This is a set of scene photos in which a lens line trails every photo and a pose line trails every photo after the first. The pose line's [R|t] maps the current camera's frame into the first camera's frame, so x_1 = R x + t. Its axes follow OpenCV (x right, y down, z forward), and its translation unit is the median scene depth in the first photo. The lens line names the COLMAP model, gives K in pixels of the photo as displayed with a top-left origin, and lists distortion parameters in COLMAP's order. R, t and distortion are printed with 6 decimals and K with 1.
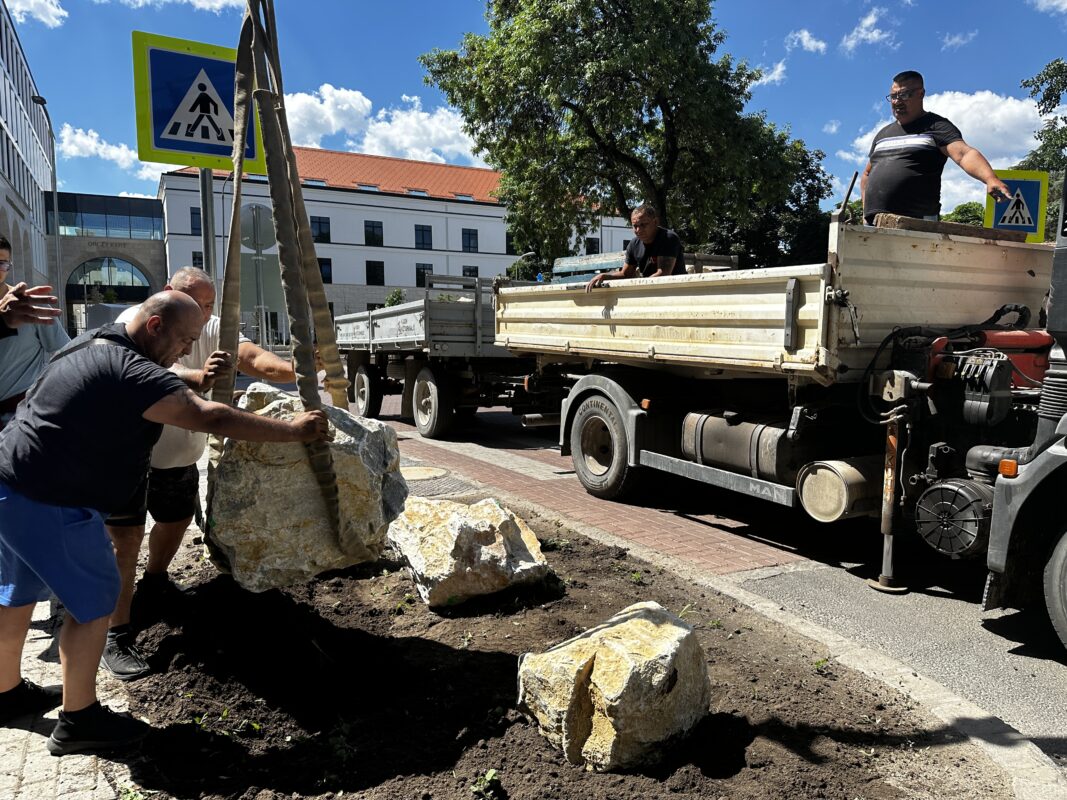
lens RADIAL K [[756.6, 0, 533.5], [0, 756.6, 400.0], [0, 0, 1]] dist [0.075385, -0.121168]
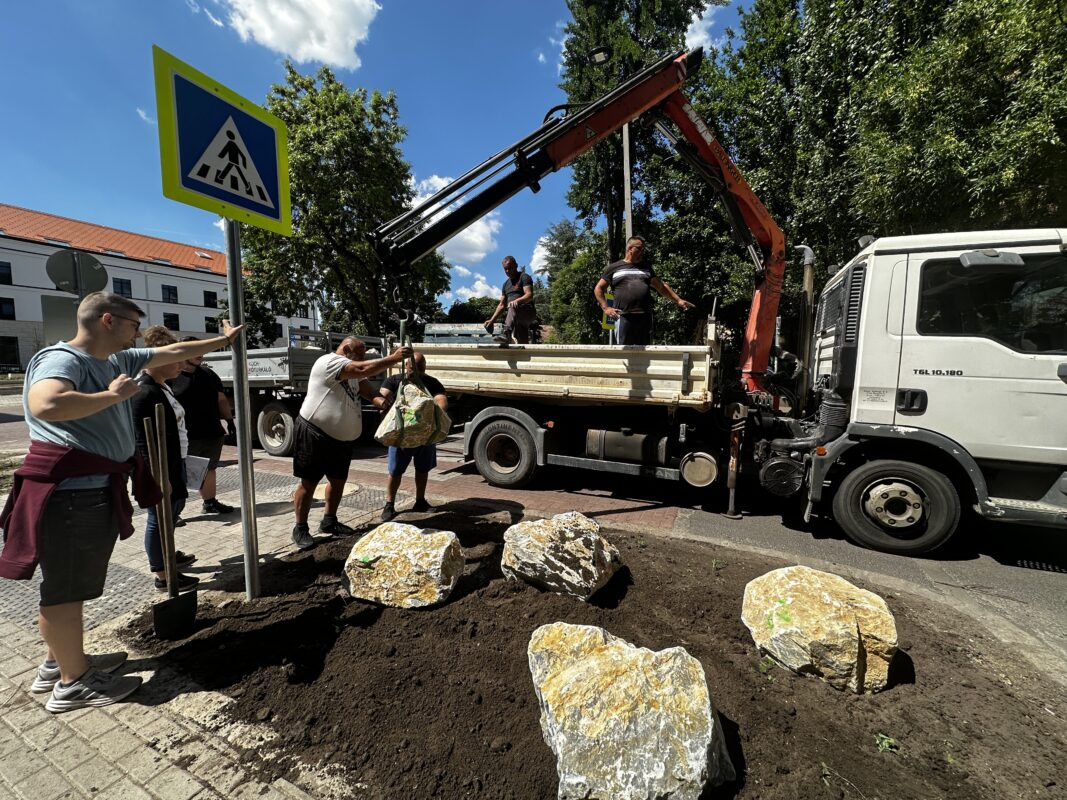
lens RADIAL K [[429.7, 0, 533.5], [0, 429.7, 400.0], [0, 0, 1]] dist [-0.003558, -0.000376]
pose [[0.808444, -0.040152, 0.587202, -0.455707], [0.043037, 0.999032, 0.009061, -0.062664], [-0.586997, 0.017946, 0.809390, 0.343165]]
